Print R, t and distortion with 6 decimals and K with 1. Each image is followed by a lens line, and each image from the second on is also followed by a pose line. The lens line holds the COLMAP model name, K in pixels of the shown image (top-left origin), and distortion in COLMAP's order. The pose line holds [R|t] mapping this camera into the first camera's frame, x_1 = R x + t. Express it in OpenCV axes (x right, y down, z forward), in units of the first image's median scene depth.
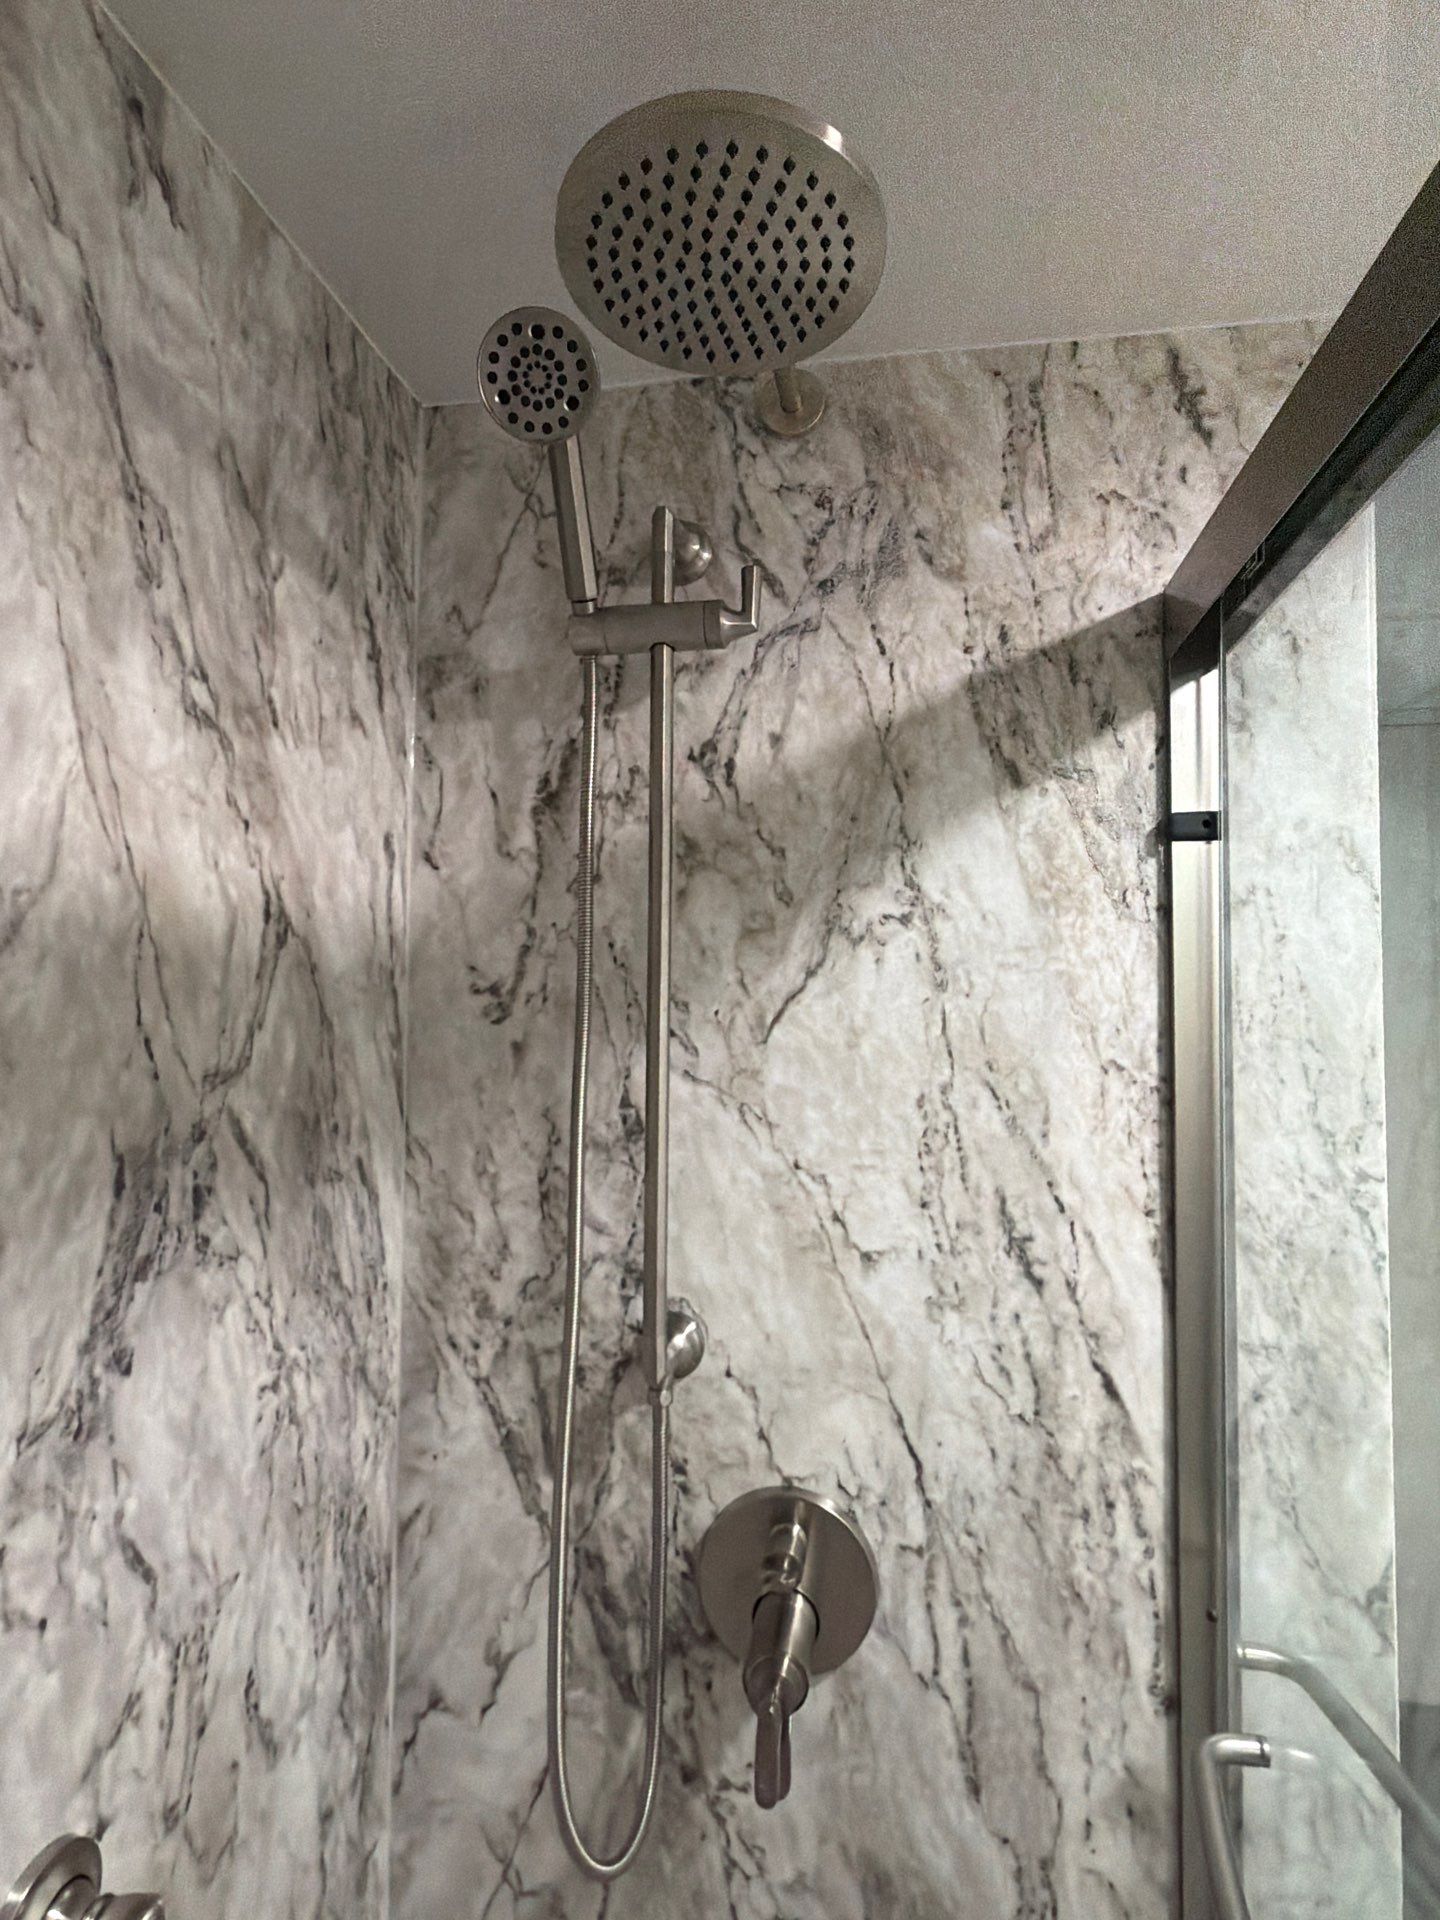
lens RADIAL K [[1093.4, 0, 720.0], [0, 1093.4, 960.0], [0, 0, 1]] dist [0.003644, 0.000152]
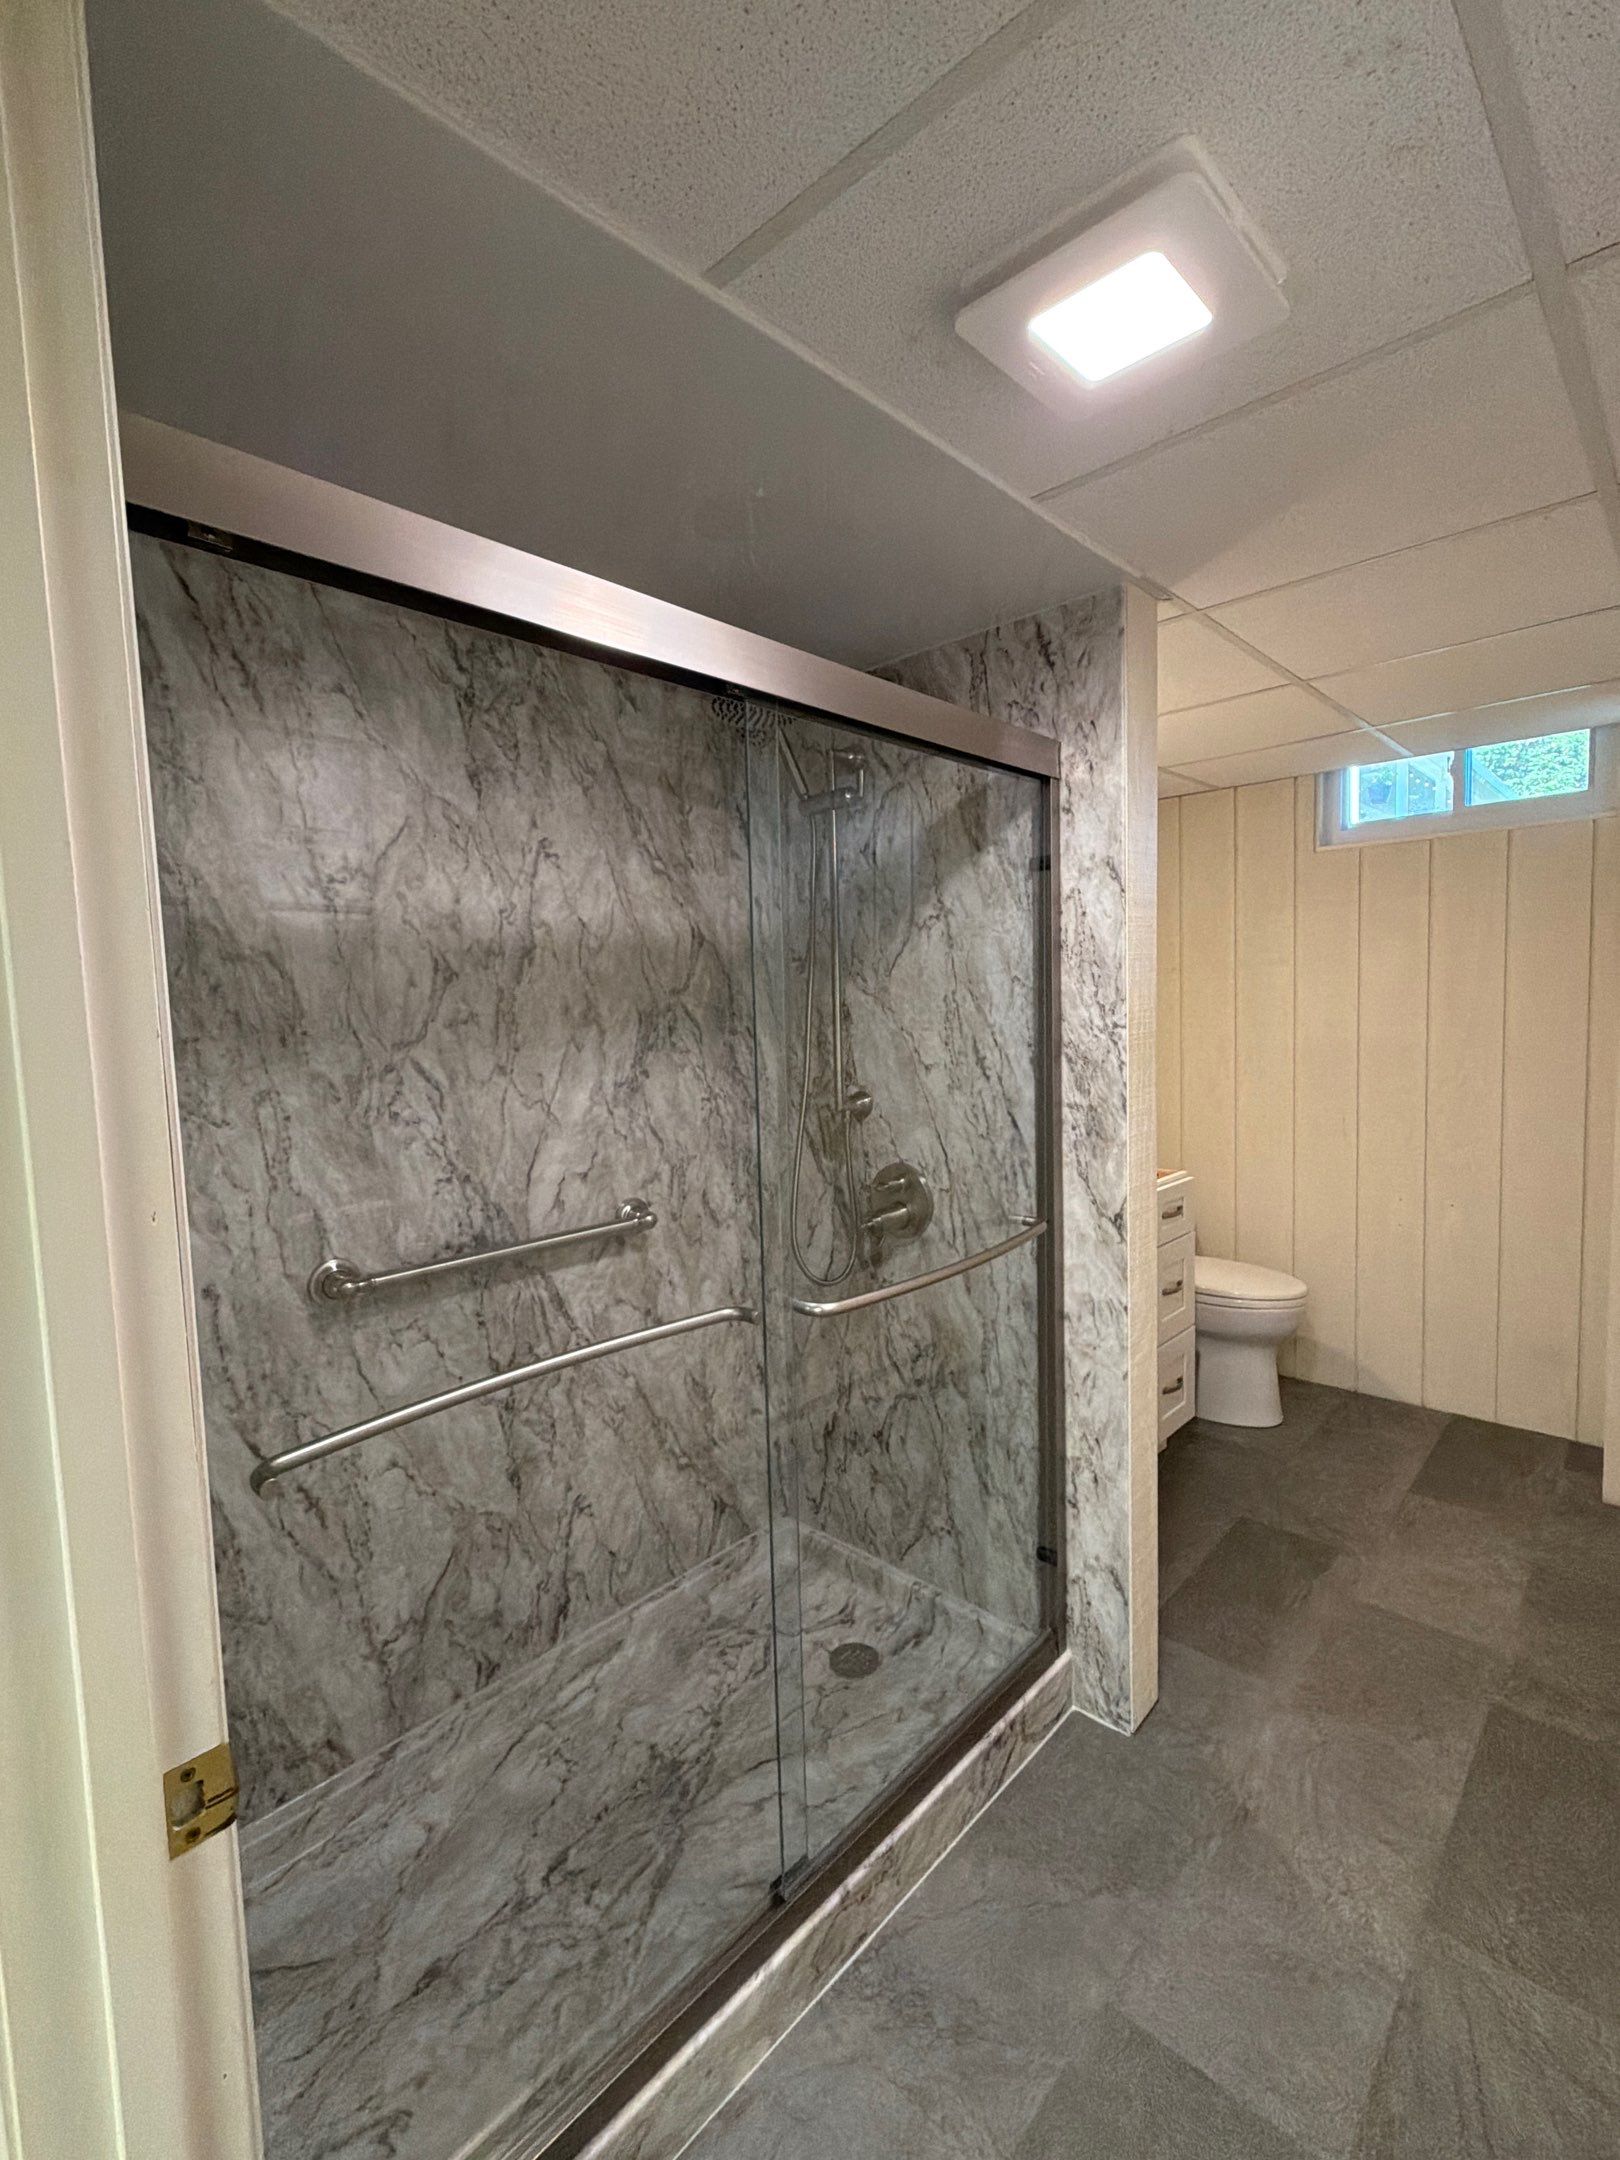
lens RADIAL K [[979.1, 0, 810.0], [0, 979.1, 1080.0], [0, 0, 1]] dist [0.028566, -0.000073]
pose [[0.827137, 0.016752, -0.561750, 1.126452], [0.057846, 0.991709, 0.114748, 0.049502], [0.559015, -0.127408, 0.819310, -0.856923]]
